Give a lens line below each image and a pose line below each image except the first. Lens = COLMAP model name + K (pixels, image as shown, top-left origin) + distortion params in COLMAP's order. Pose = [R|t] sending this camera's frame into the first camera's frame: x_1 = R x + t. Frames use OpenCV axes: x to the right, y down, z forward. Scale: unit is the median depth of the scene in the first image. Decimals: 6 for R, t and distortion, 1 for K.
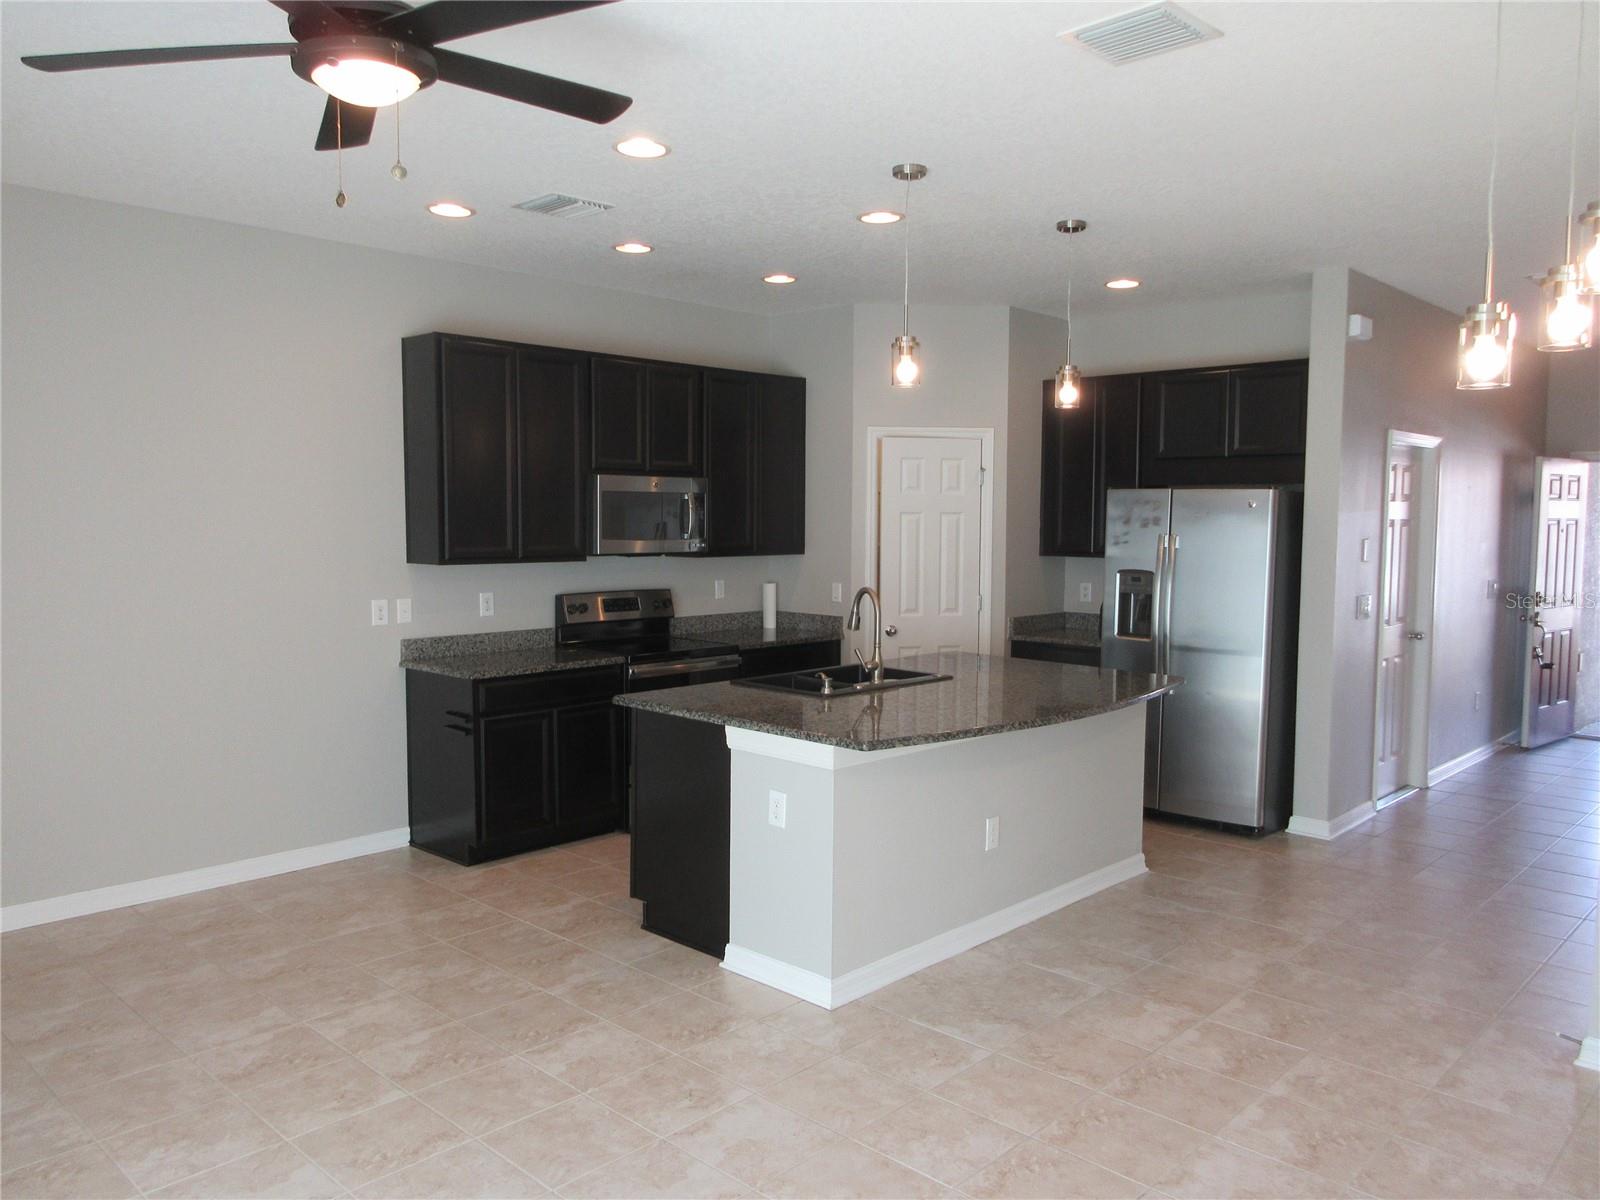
lens RADIAL K [[1165.8, 0, 800.0], [0, 1165.8, 600.0], [0, 0, 1]] dist [-0.001224, 0.000466]
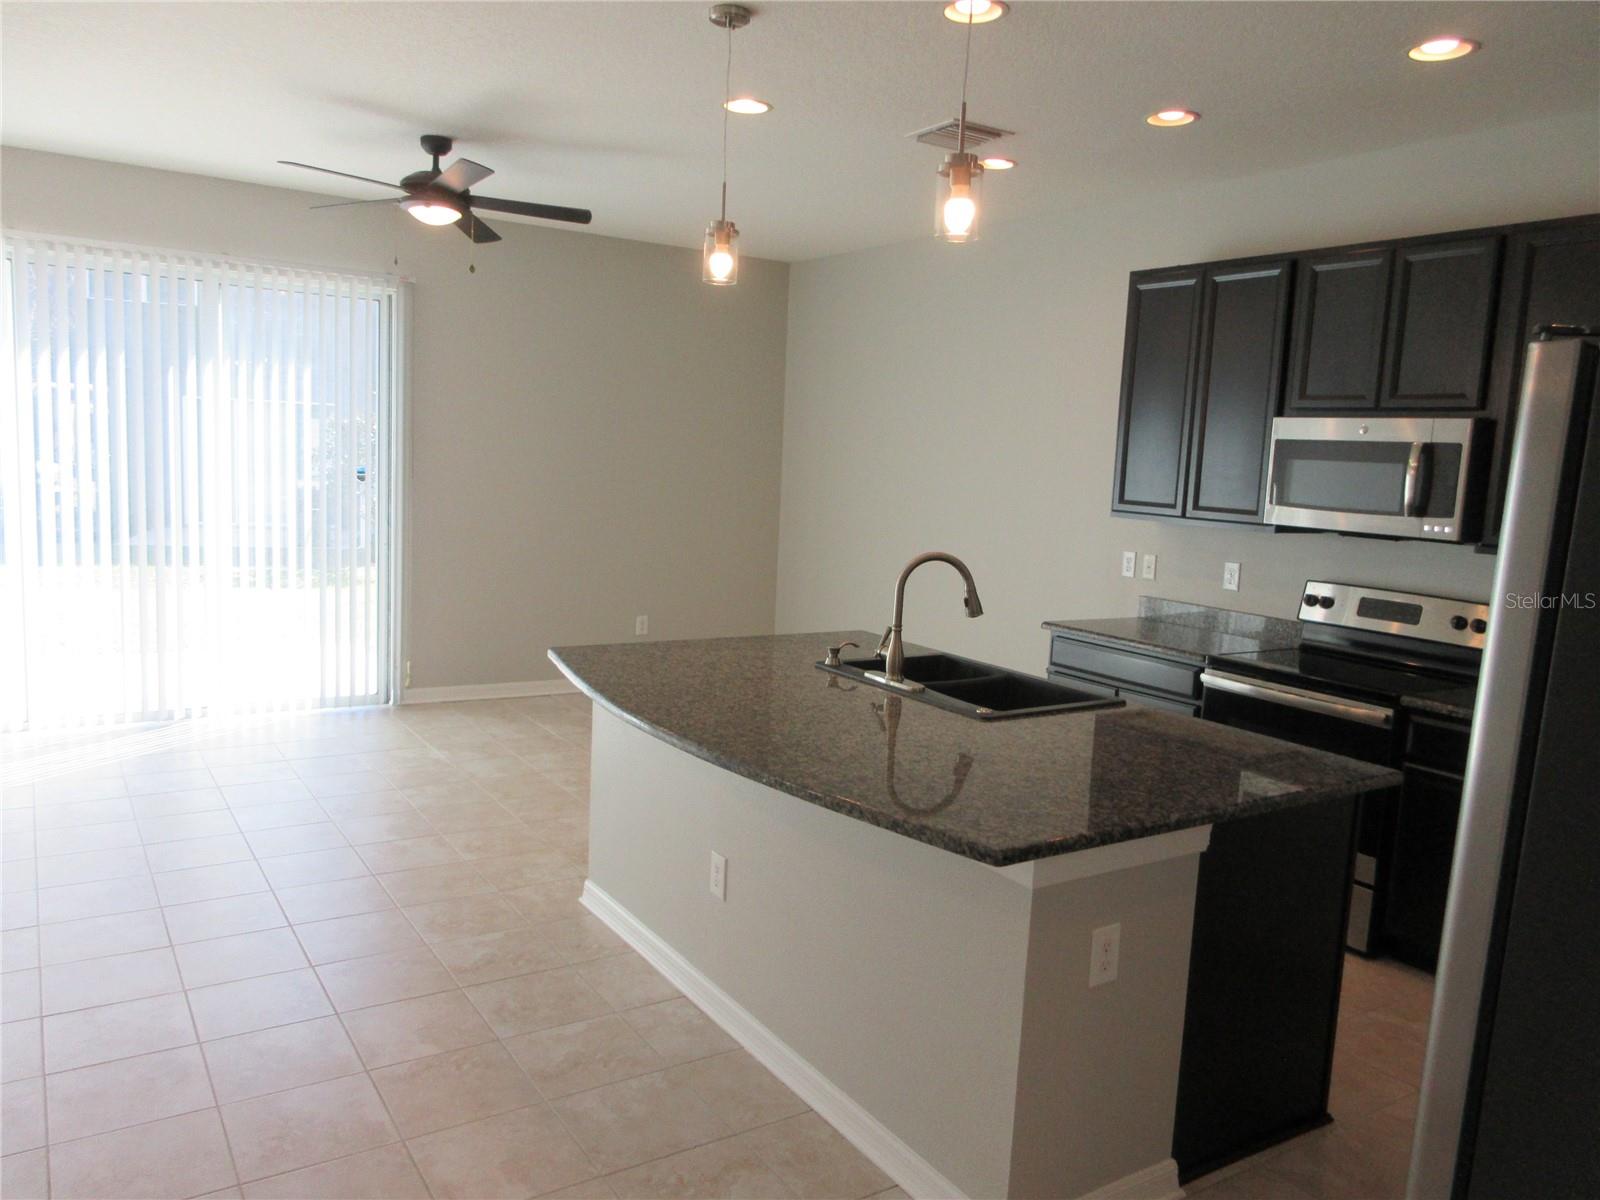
lens RADIAL K [[1200.6, 0, 800.0], [0, 1200.6, 600.0], [0, 0, 1]] dist [0.004891, 0.000872]
pose [[-0.231523, 0.106851, -0.966944, 0.647104], [-0.121436, 0.983001, 0.137702, -0.061202], [0.965220, 0.149303, -0.214612, 0.887464]]
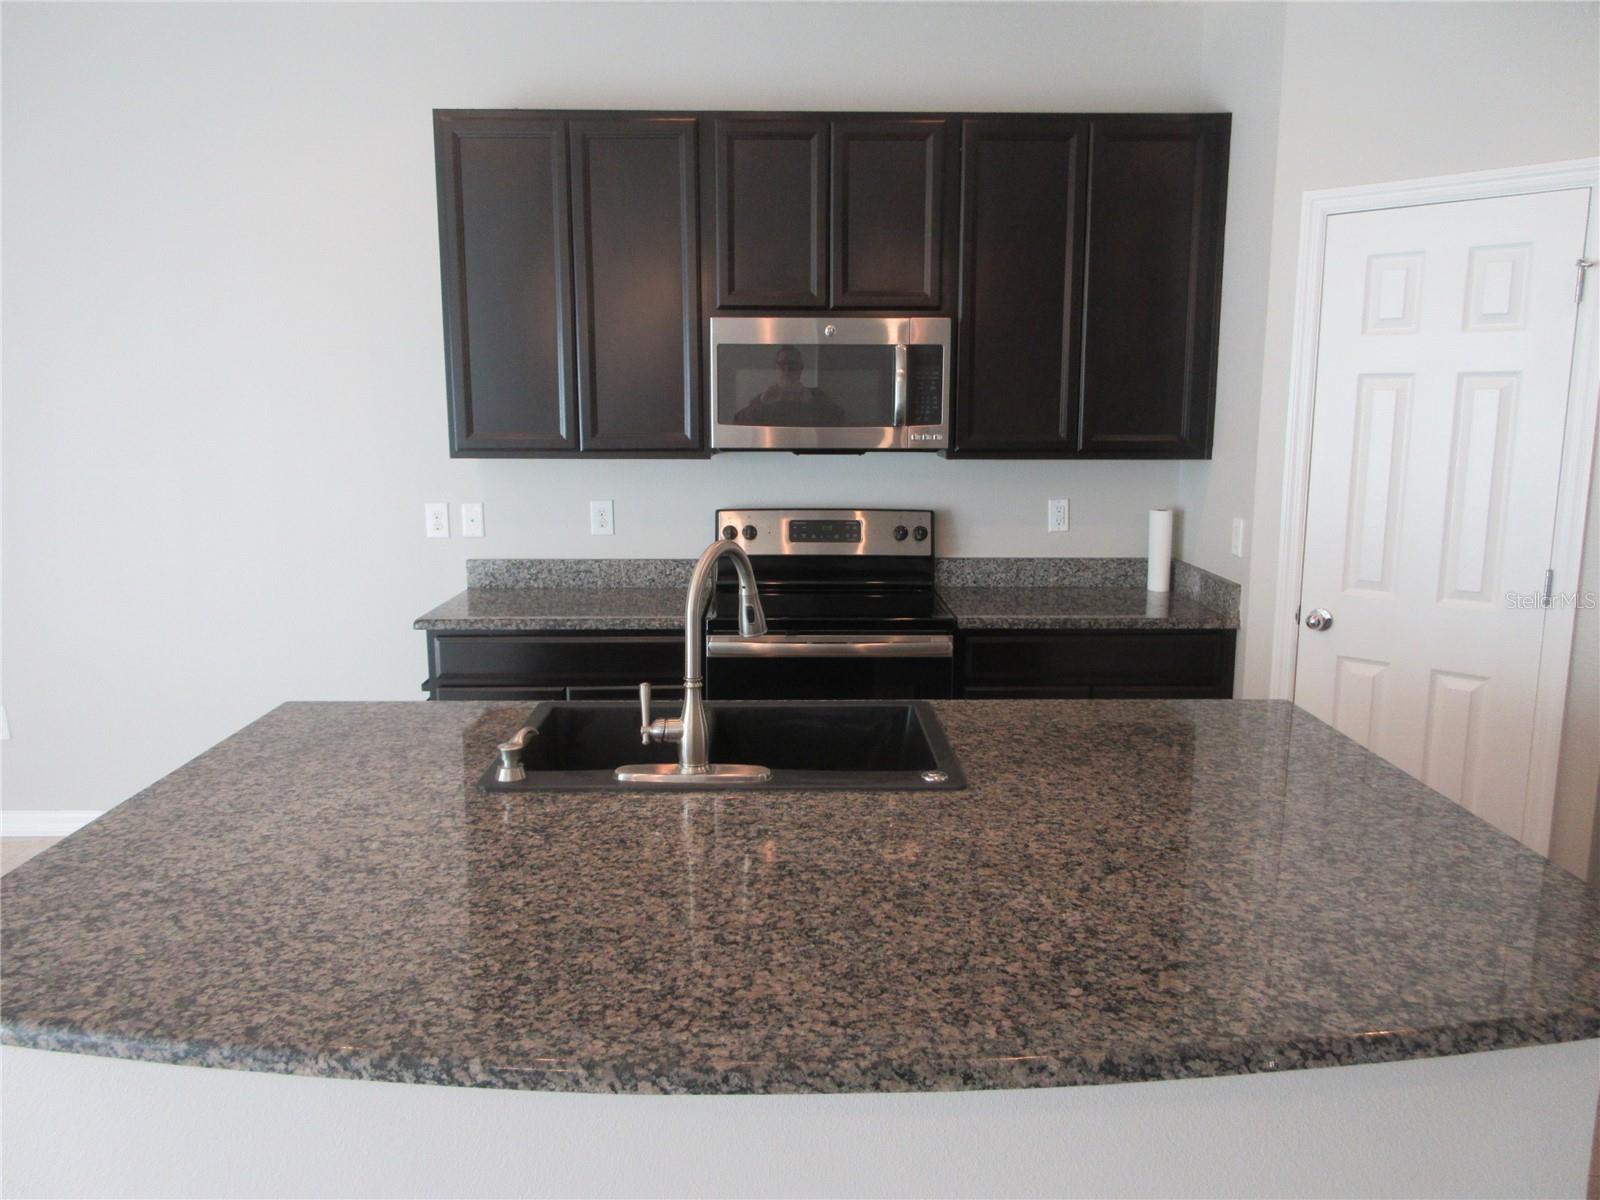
lens RADIAL K [[1200.6, 0, 800.0], [0, 1200.6, 600.0], [0, 0, 1]] dist [0.004891, 0.000872]
pose [[0.694680, 0.117281, -0.709693, 0.319175], [-0.048797, 0.992030, 0.116173, -0.035977], [0.717661, -0.046072, 0.694867, 0.590965]]
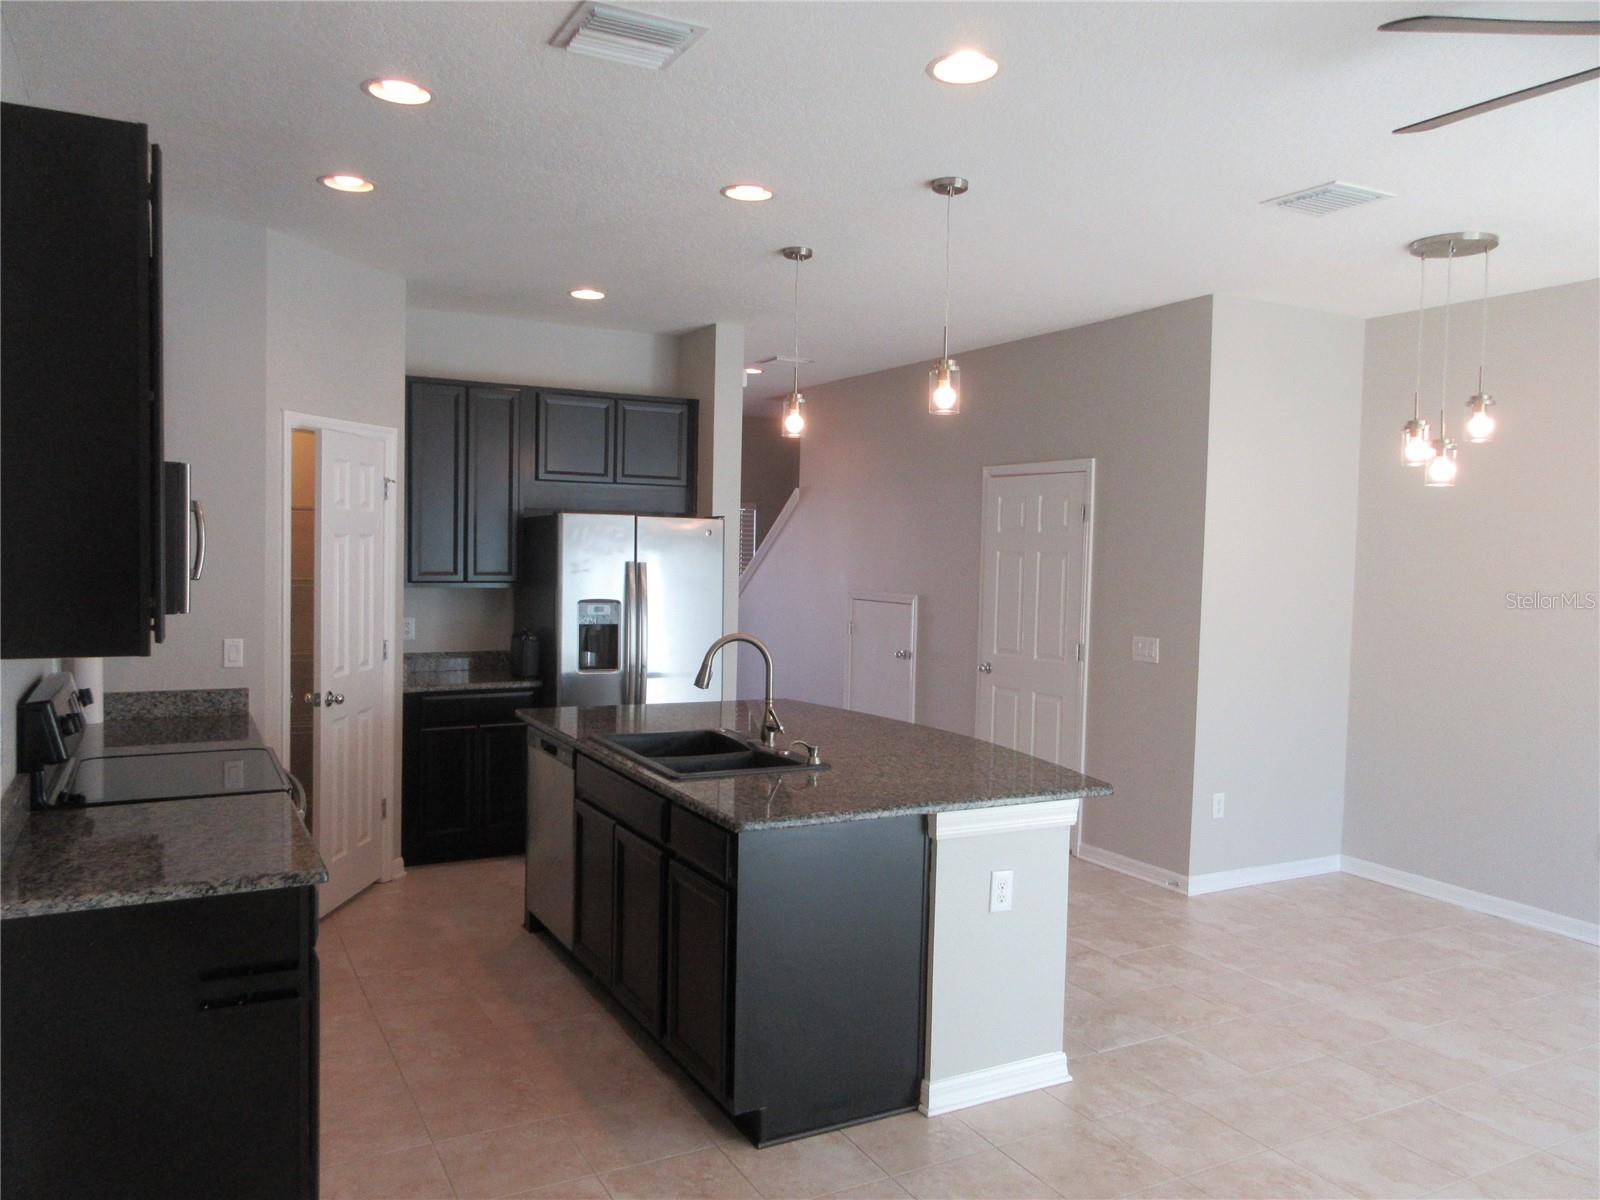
lens RADIAL K [[1187.4, 0, 800.0], [0, 1187.4, 600.0], [0, 0, 1]] dist [0.026236, 0.002439]
pose [[0.307590, -0.043052, 0.950545, -0.600313], [0.049957, 0.998329, 0.029050, -0.047041], [-0.950207, 0.038551, 0.309226, 0.572640]]
